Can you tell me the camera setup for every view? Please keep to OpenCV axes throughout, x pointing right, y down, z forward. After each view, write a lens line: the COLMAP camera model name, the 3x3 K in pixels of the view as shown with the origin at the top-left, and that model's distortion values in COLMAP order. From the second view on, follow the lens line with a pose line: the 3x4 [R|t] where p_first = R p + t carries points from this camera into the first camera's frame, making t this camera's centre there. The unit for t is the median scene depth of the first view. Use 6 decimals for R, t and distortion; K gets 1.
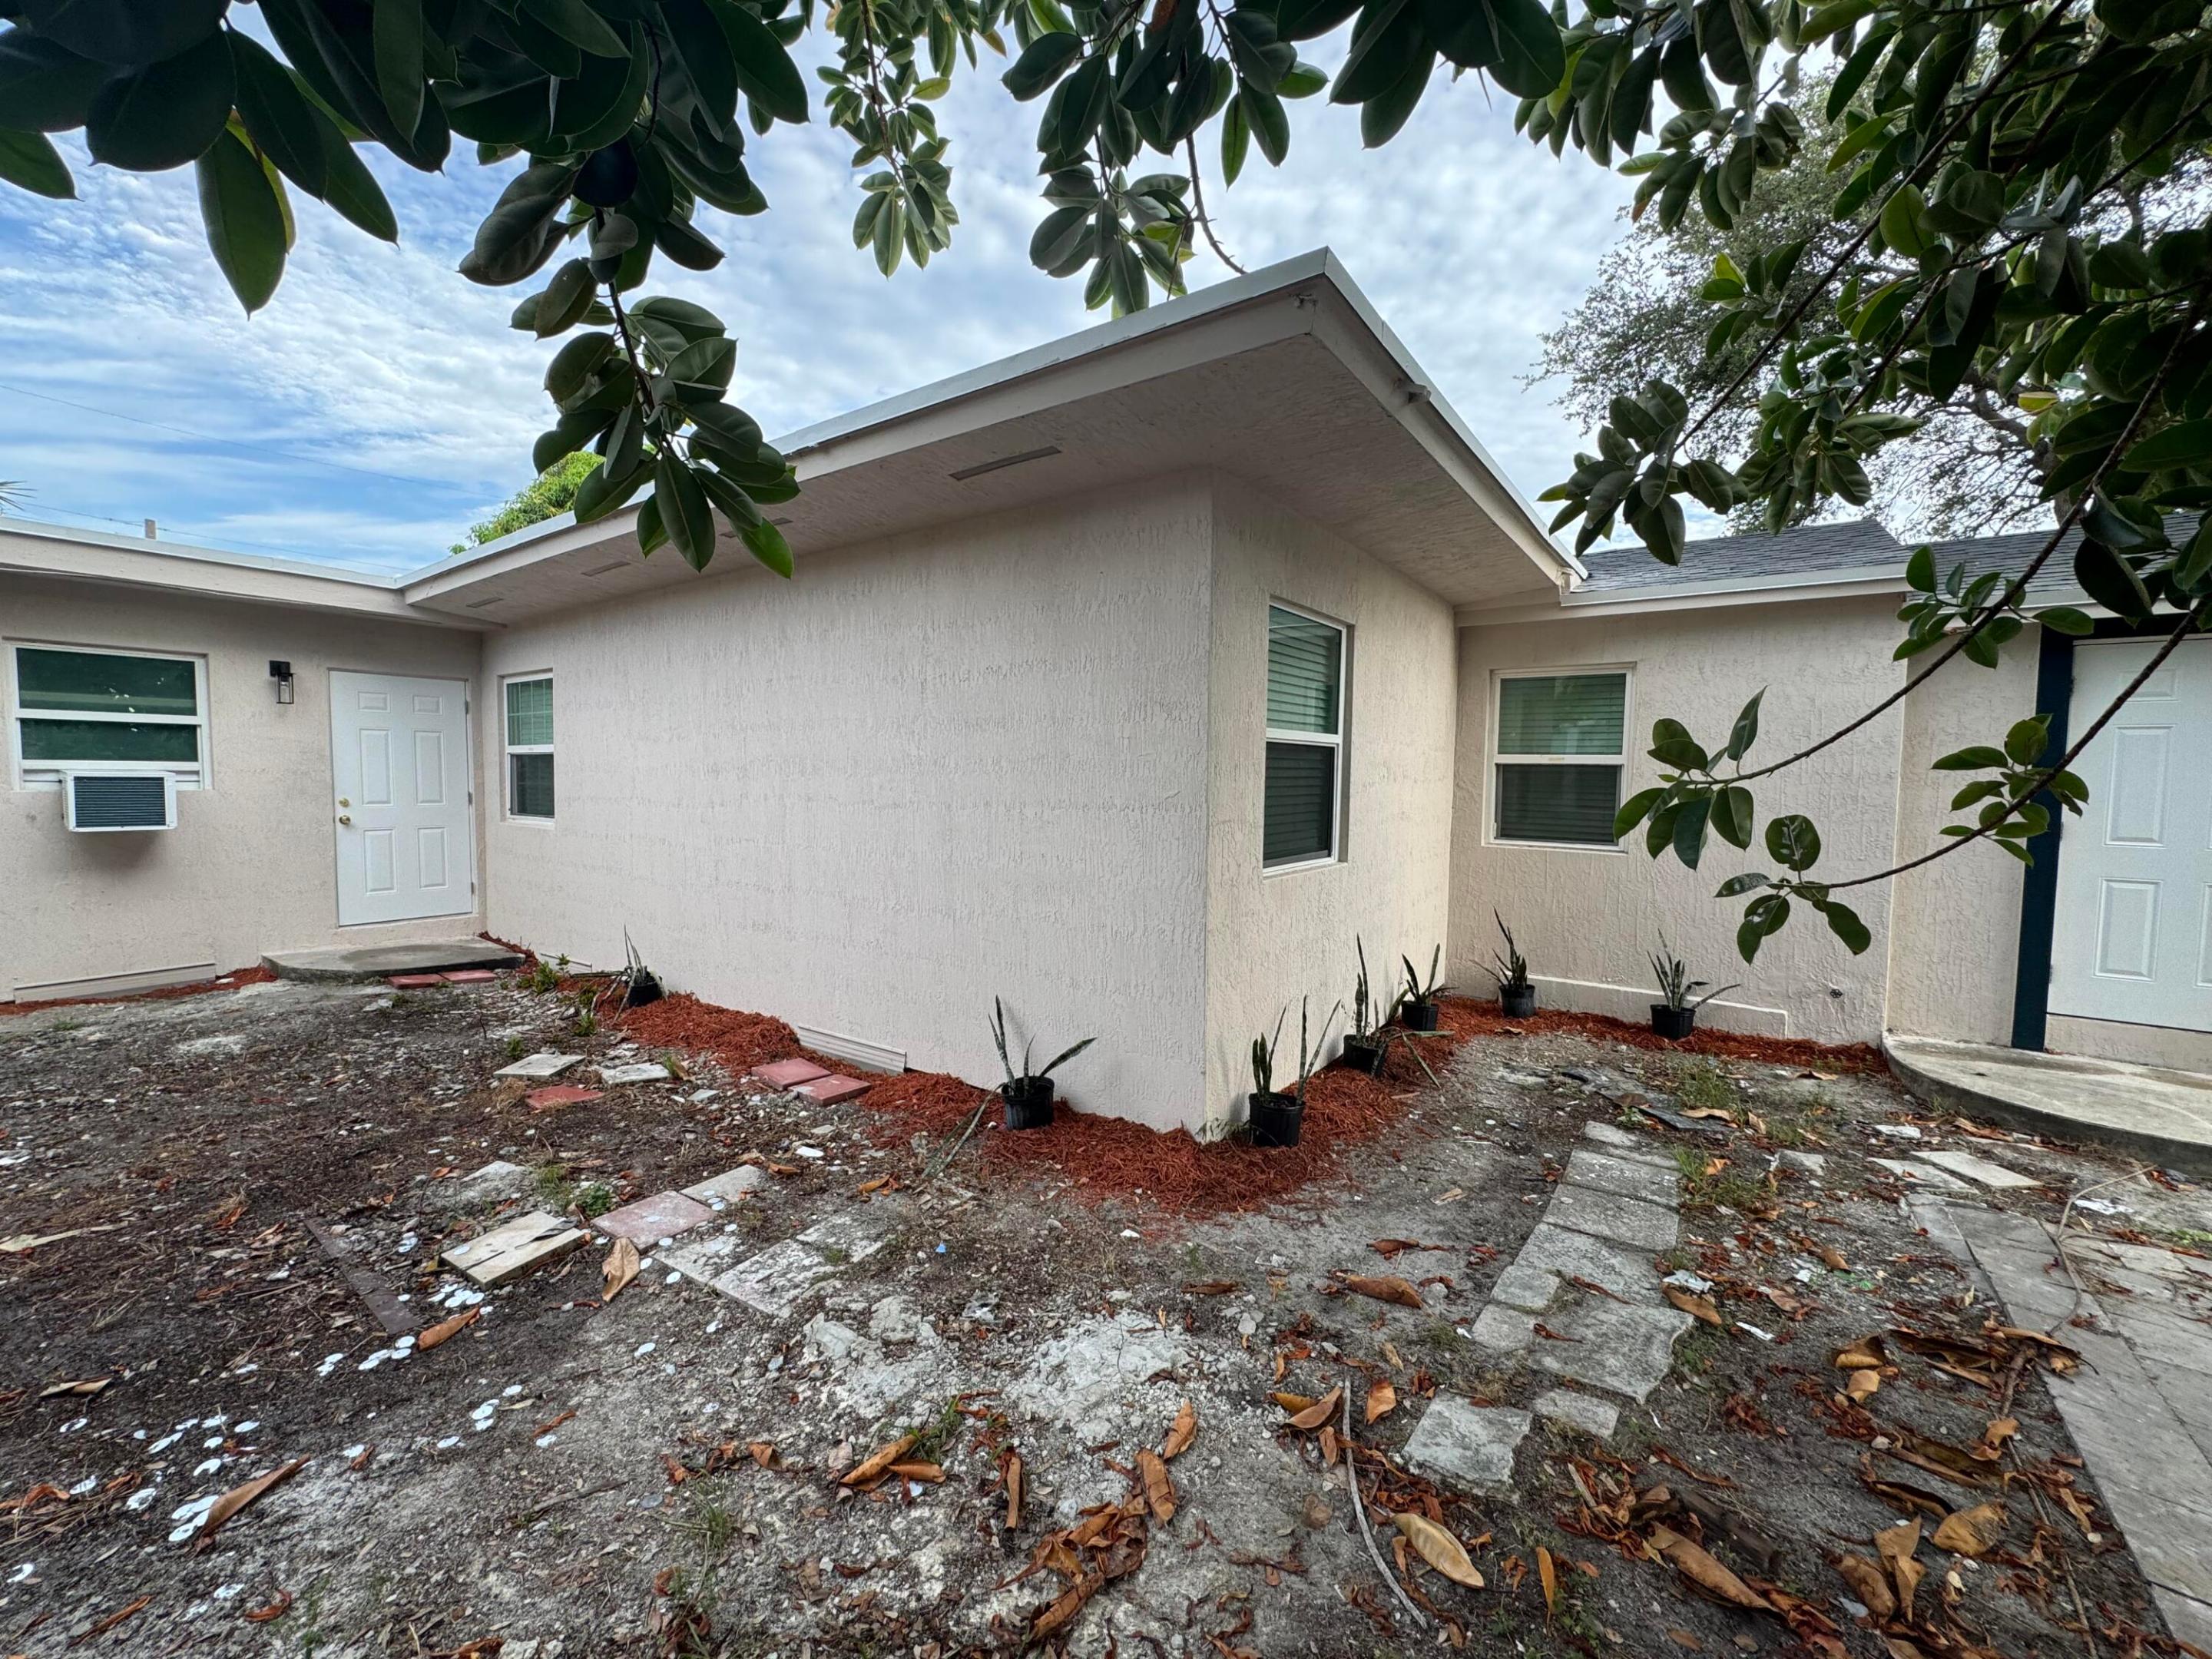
lens RADIAL K [[879.2, 0, 1104.5], [0, 879.2, 827.8], [0, 0, 1]] dist [-0.003020, 0.000559]
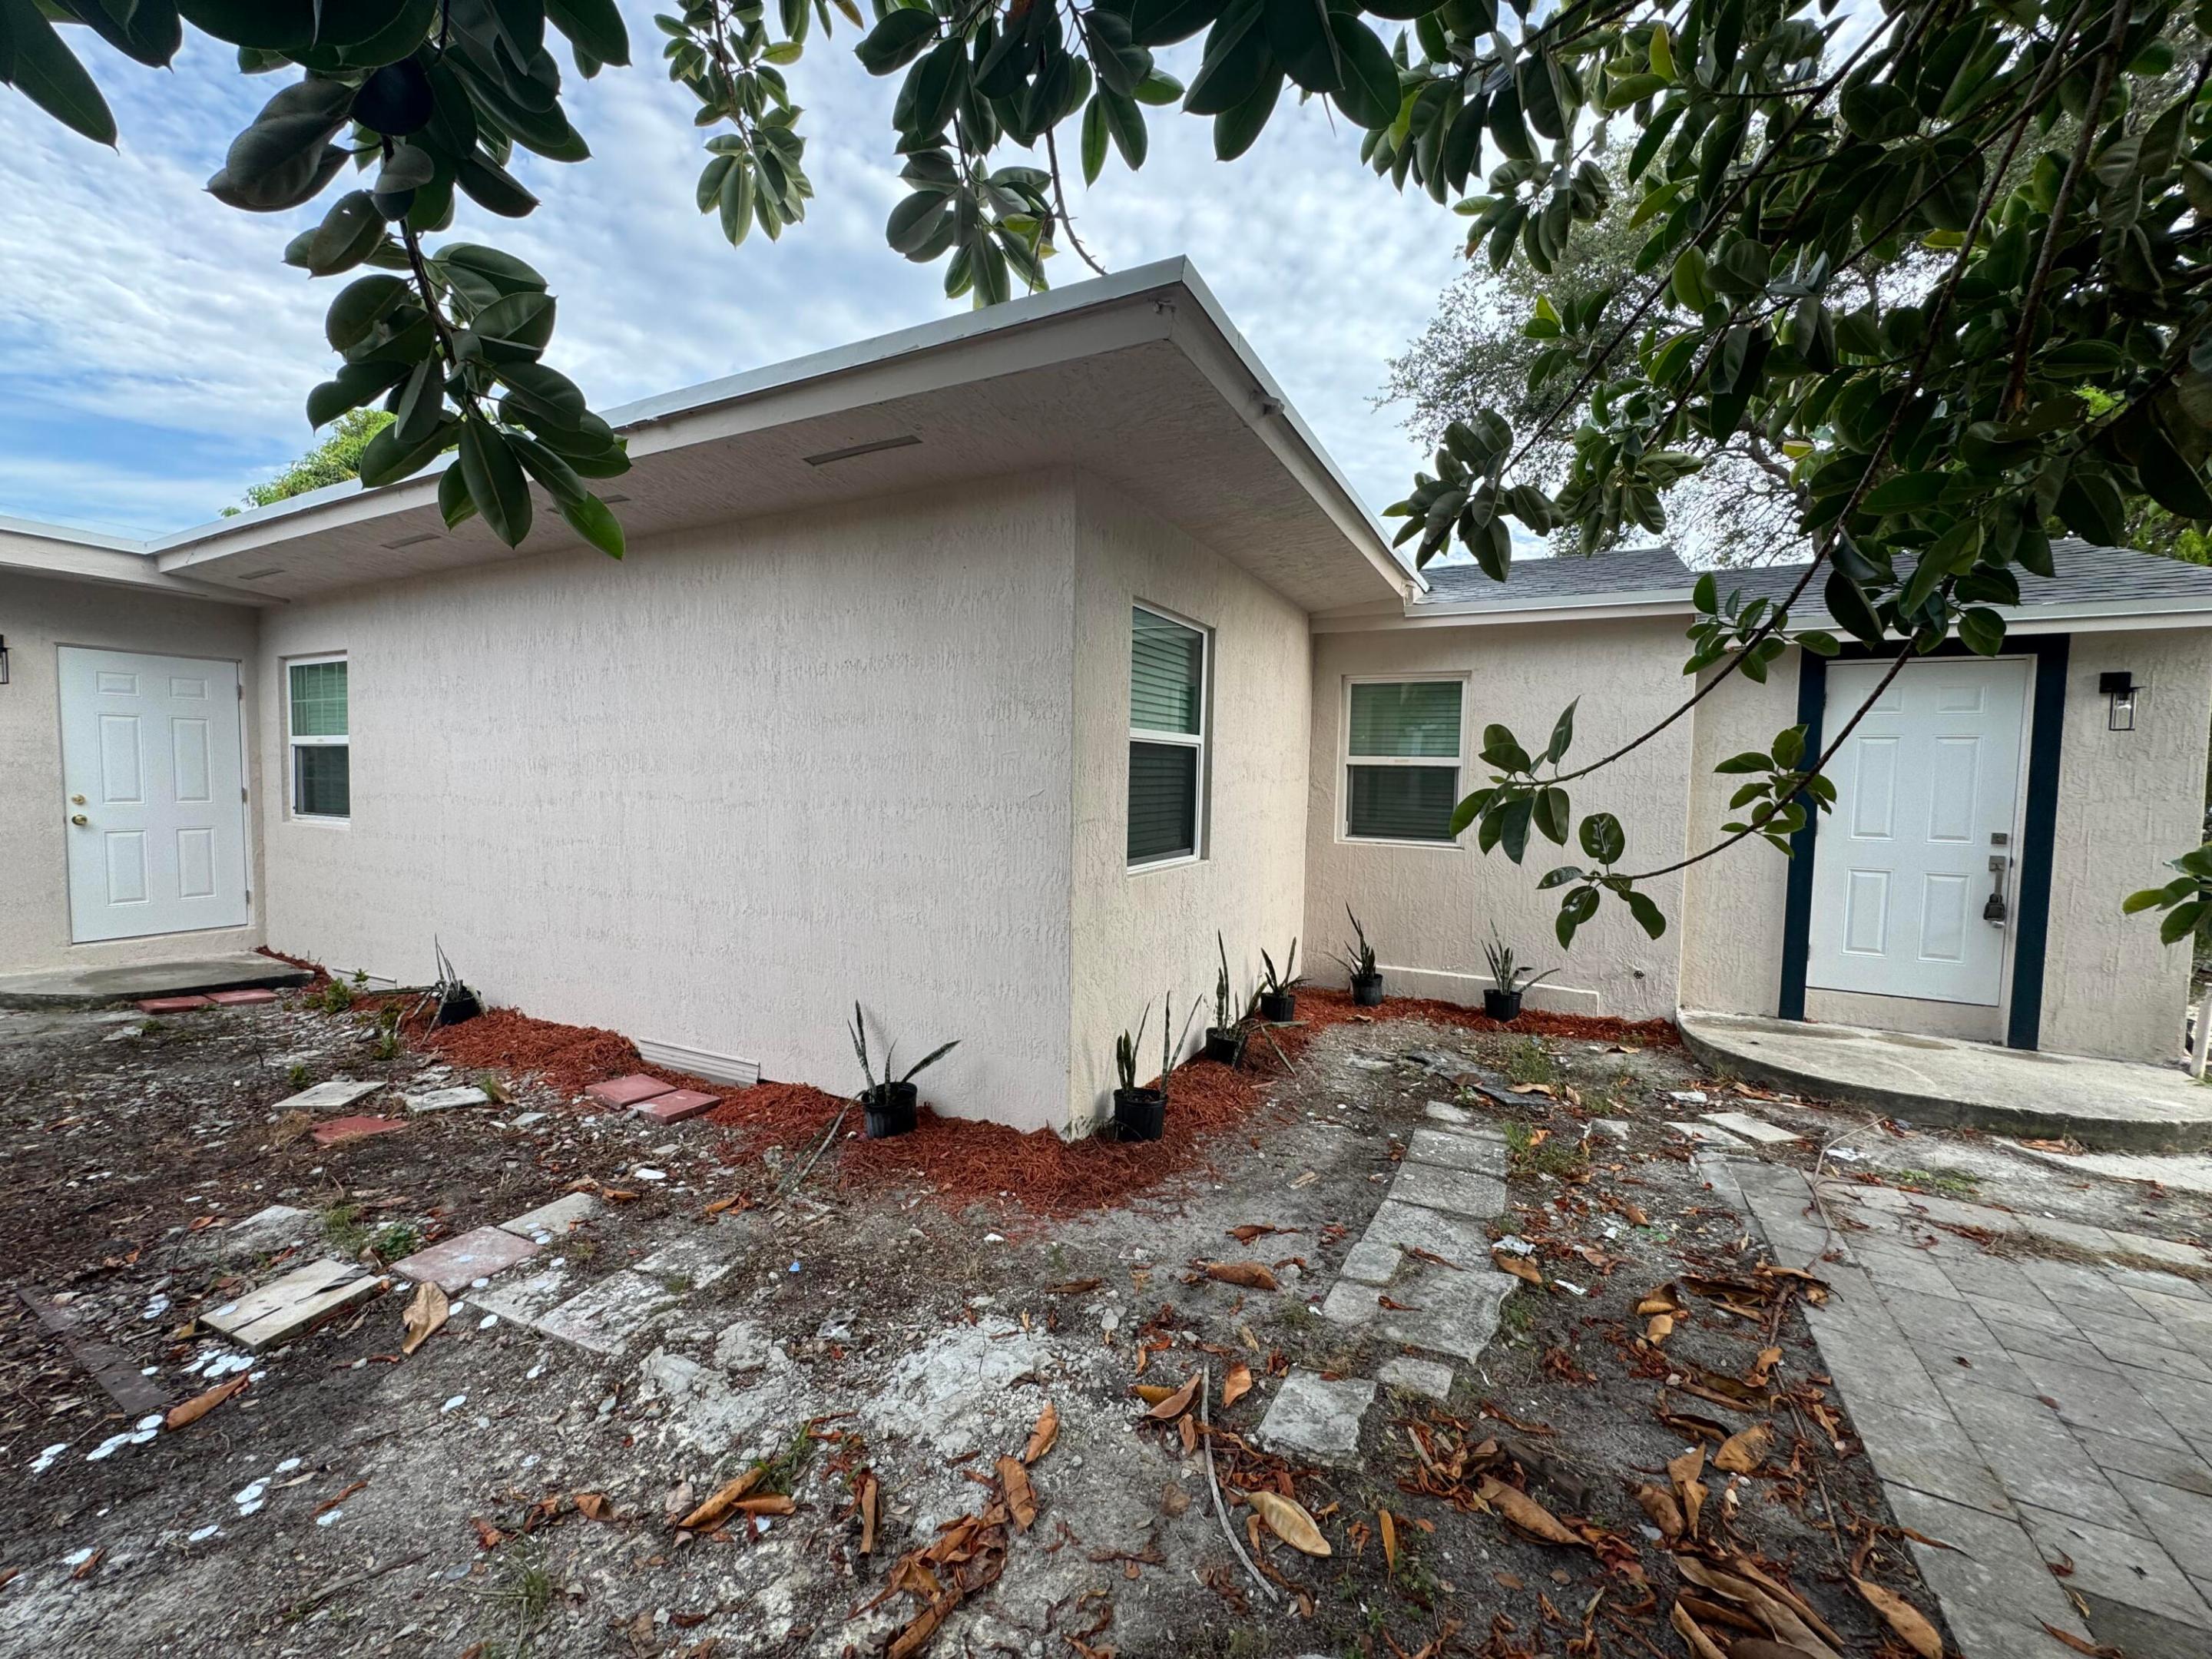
lens RADIAL K [[879.2, 0, 1103.9], [0, 879.2, 828.2], [0, 0, 1]] dist [-0.003020, 0.000559]
pose [[0.989346, -0.003010, 0.145553, 0.008994], [0.002726, 0.999994, 0.002150, -0.000348], [-0.145559, -0.001730, 0.989348, 0.005214]]
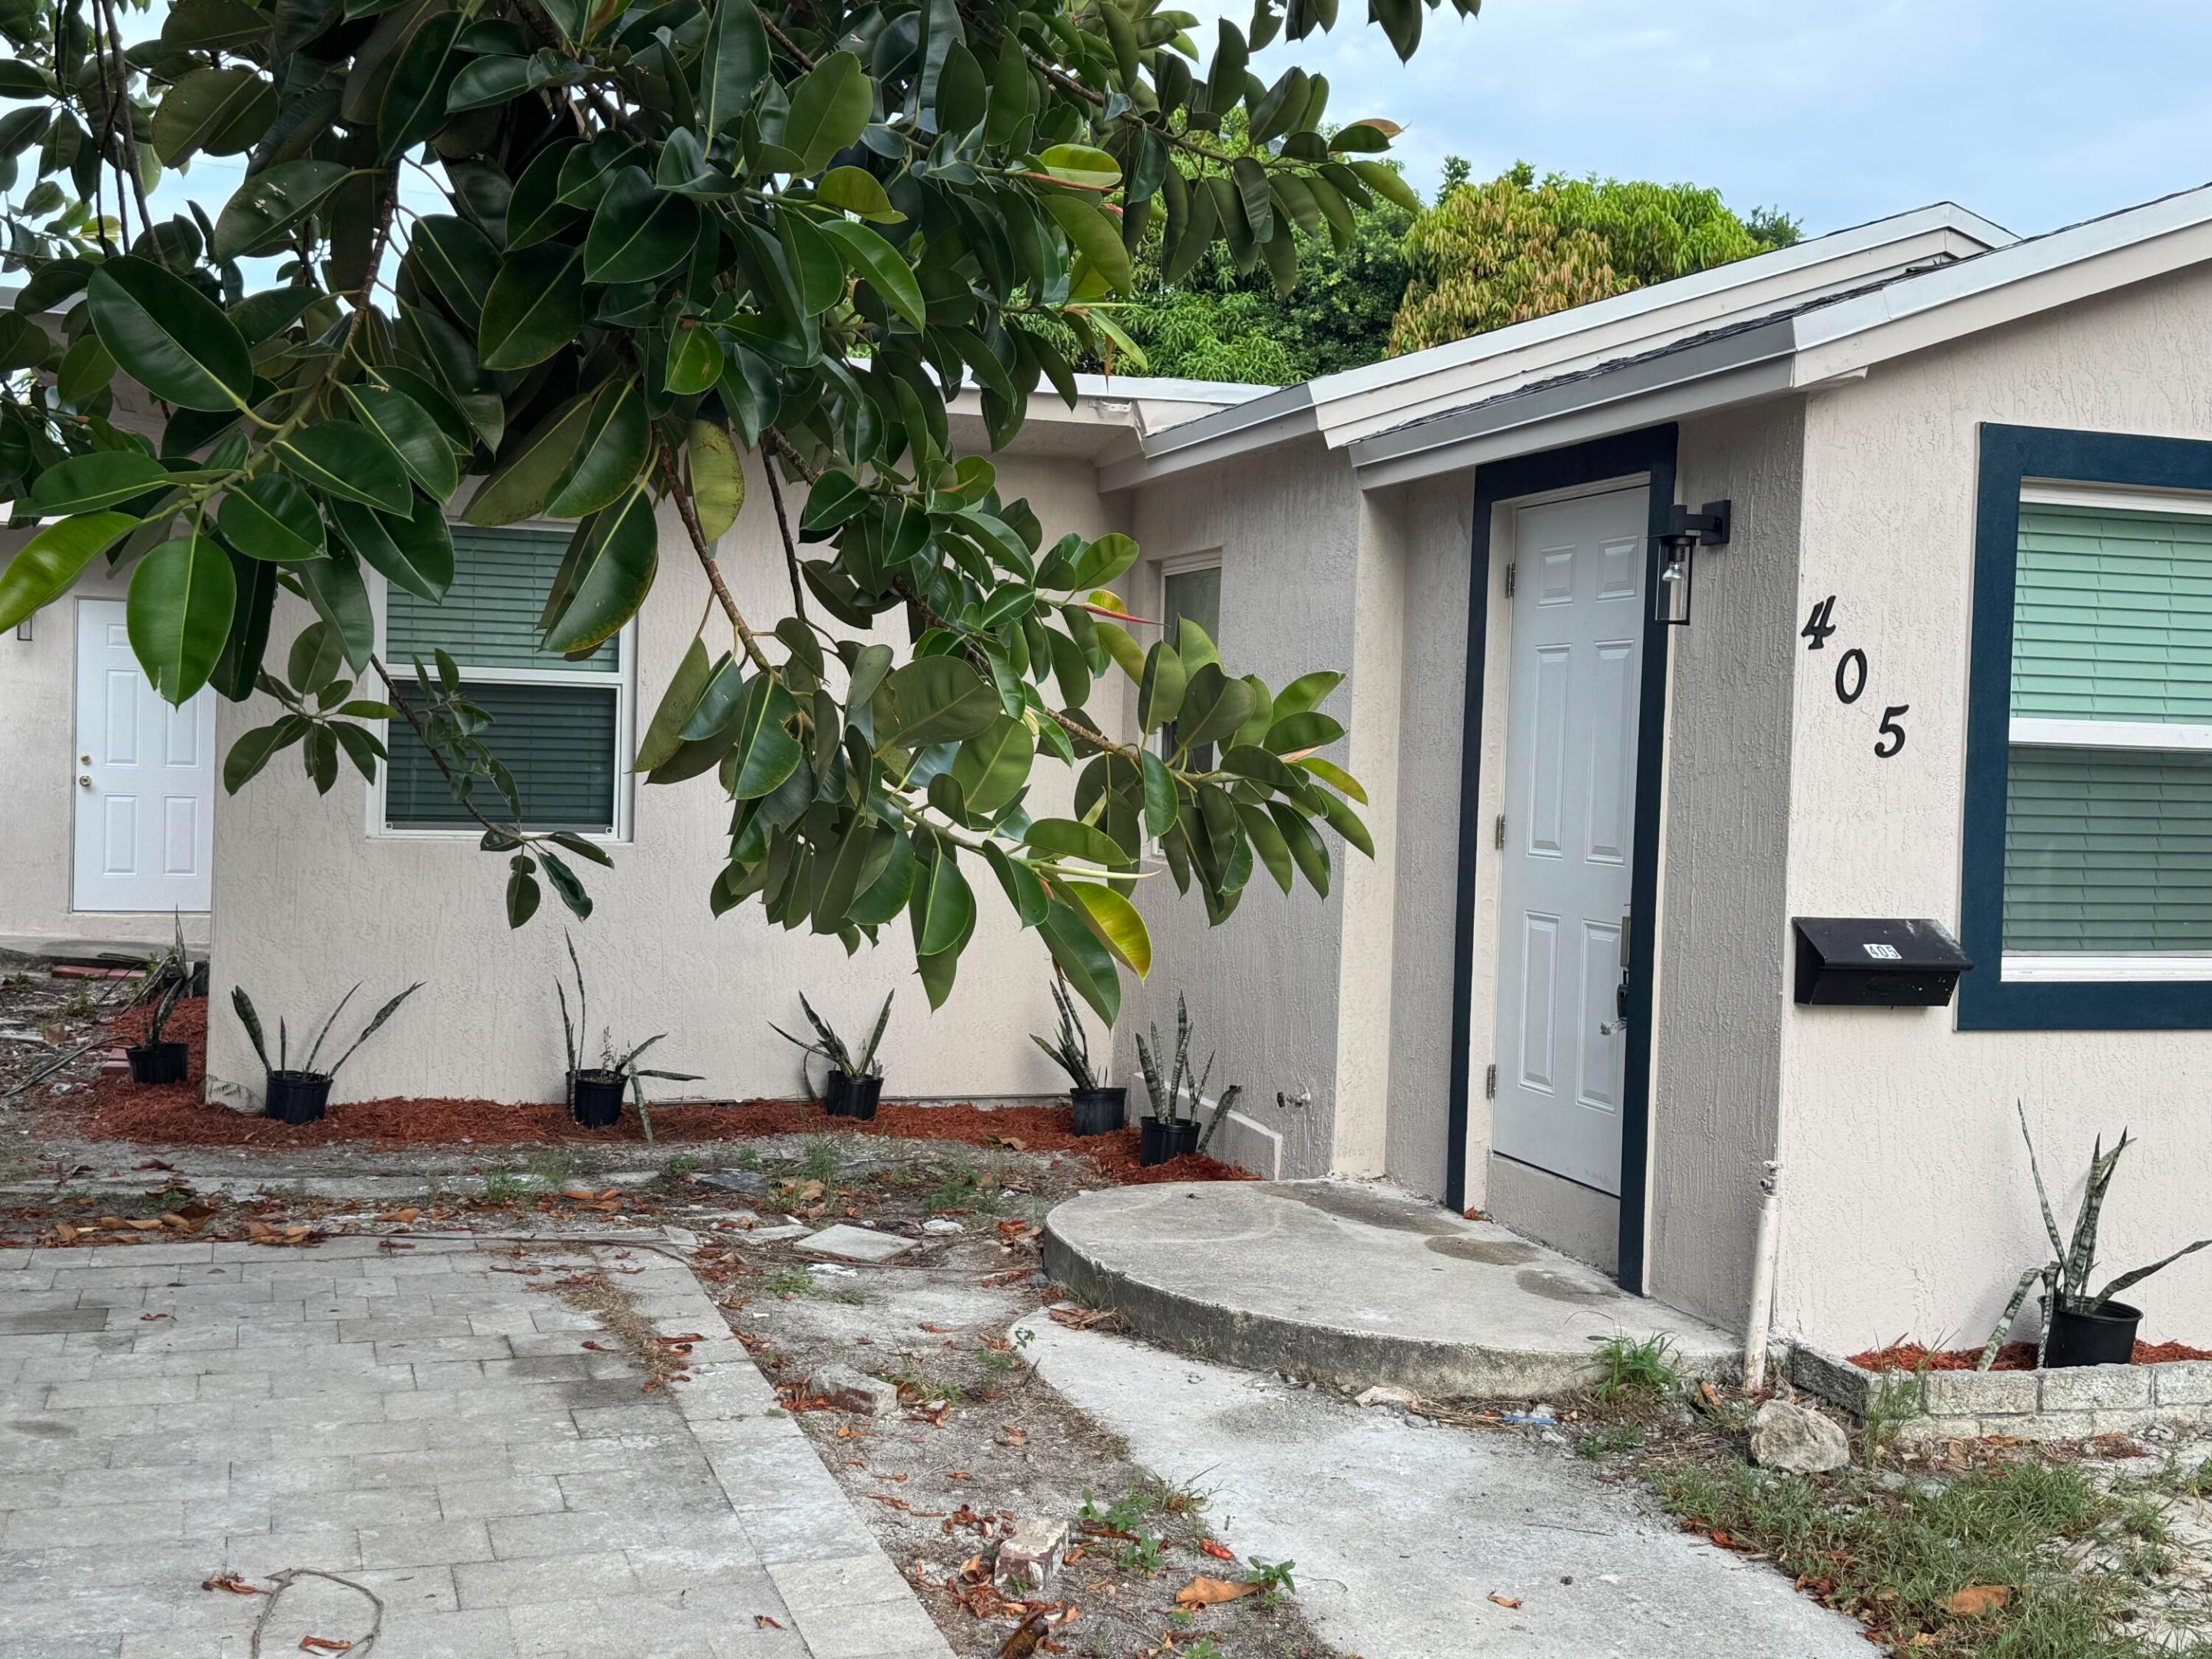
lens RADIAL K [[2445.5, 0, 1103.1], [0, 2445.5, 830.1], [0, 0, 1]] dist [0.060774, 0.000000]
pose [[0.811612, 0.031070, -0.583370, 2.905986], [-0.055775, 0.998144, -0.024437, 0.093676], [0.581529, 0.052371, 0.811839, -0.727996]]
